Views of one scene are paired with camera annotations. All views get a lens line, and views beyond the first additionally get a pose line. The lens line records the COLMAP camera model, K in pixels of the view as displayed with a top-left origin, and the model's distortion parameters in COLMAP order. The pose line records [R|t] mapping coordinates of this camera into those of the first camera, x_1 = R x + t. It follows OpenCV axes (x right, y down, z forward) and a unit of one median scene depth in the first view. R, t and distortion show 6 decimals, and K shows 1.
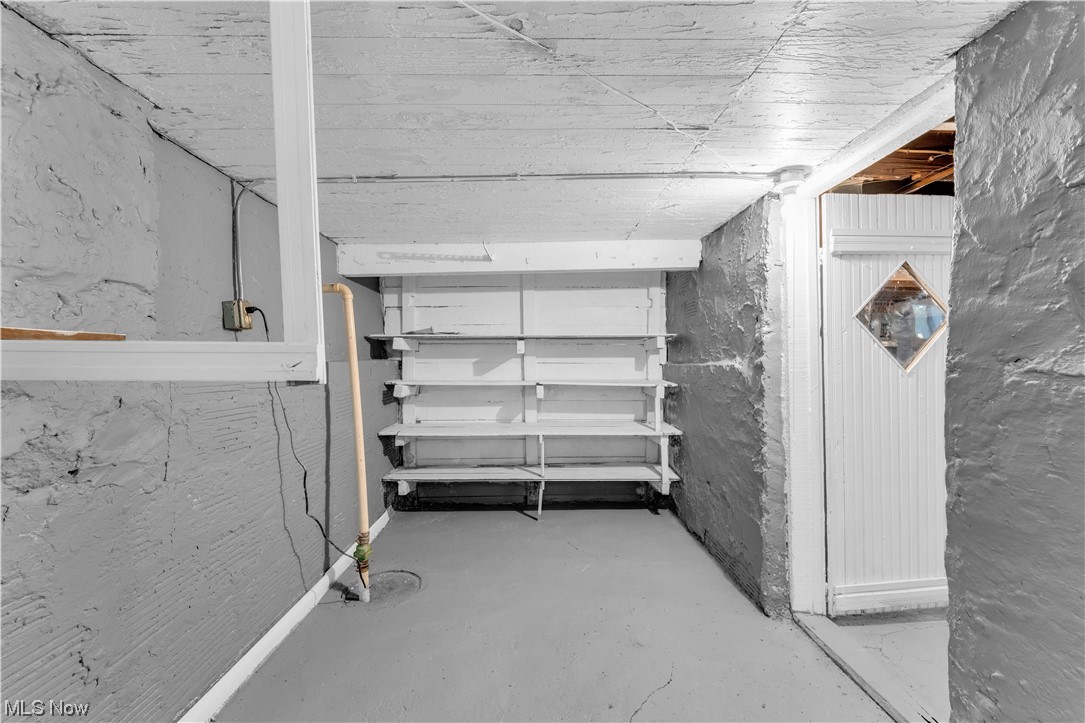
lens RADIAL K [[440.6, 0, 541.5], [0, 440.6, 361.8], [0, 0, 1]] dist [-0.000557, 0.000140]
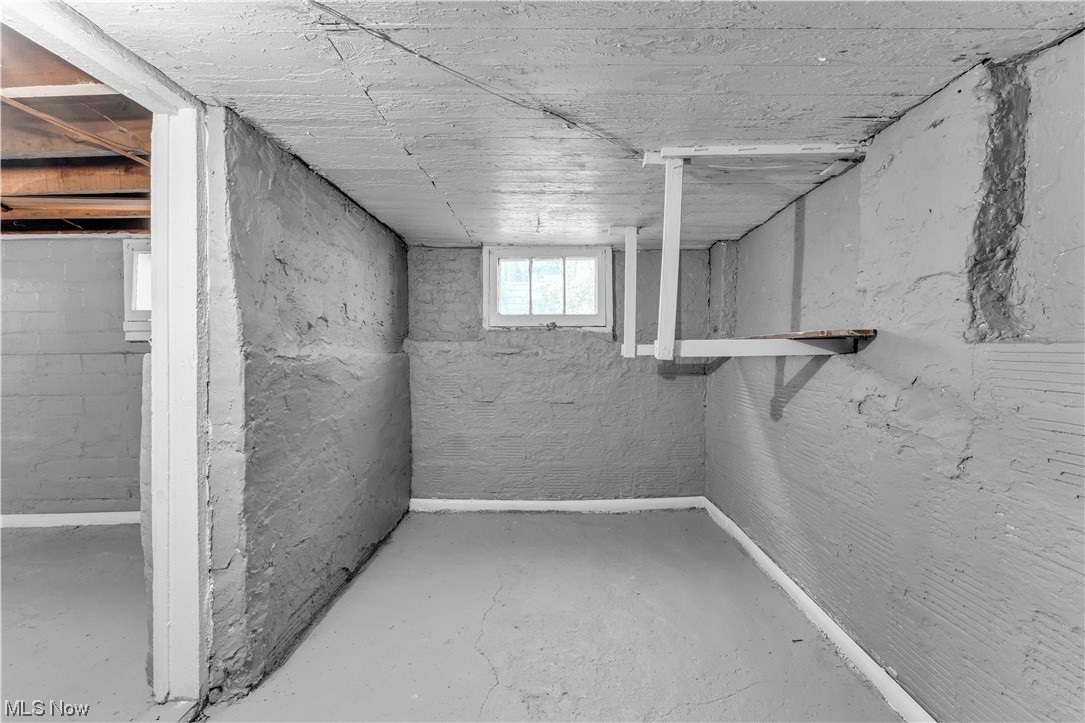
lens RADIAL K [[440.6, 0, 544.8], [0, 440.6, 357.1], [0, 0, 1]] dist [-0.000557, 0.000140]
pose [[-0.999518, 0.005464, 0.030565, -0.007374], [0.005864, 0.999898, 0.012991, 0.006213], [-0.030491, 0.013164, -0.999448, 2.297842]]
